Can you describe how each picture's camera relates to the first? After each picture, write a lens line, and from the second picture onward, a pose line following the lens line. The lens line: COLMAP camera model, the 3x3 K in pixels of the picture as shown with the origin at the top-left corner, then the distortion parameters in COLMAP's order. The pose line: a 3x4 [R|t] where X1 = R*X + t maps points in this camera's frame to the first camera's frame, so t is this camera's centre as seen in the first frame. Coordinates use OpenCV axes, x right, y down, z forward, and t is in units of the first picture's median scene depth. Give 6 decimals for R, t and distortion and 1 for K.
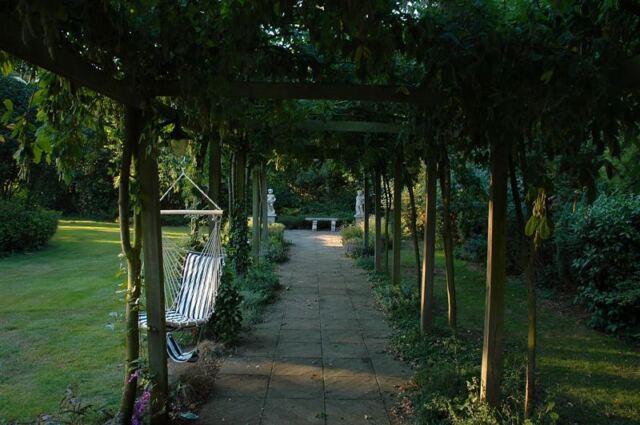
lens RADIAL K [[500.8, 0, 320.0], [0, 500.8, 212.5], [0, 0, 1]] dist [-0.178406, 0.177645]
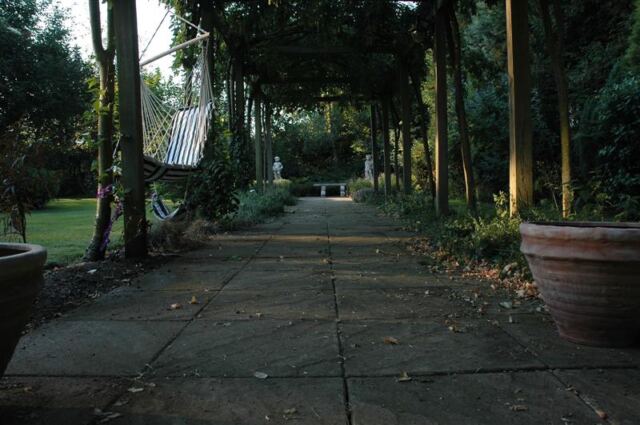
lens RADIAL K [[500.8, 0, 320.0], [0, 500.8, 212.5], [0, 0, 1]] dist [-0.178406, 0.177645]
pose [[0.999116, -0.035789, -0.022053, 0.007226], [0.035769, 0.999359, -0.001296, 0.171196], [0.022085, 0.000506, 0.999756, 0.060605]]
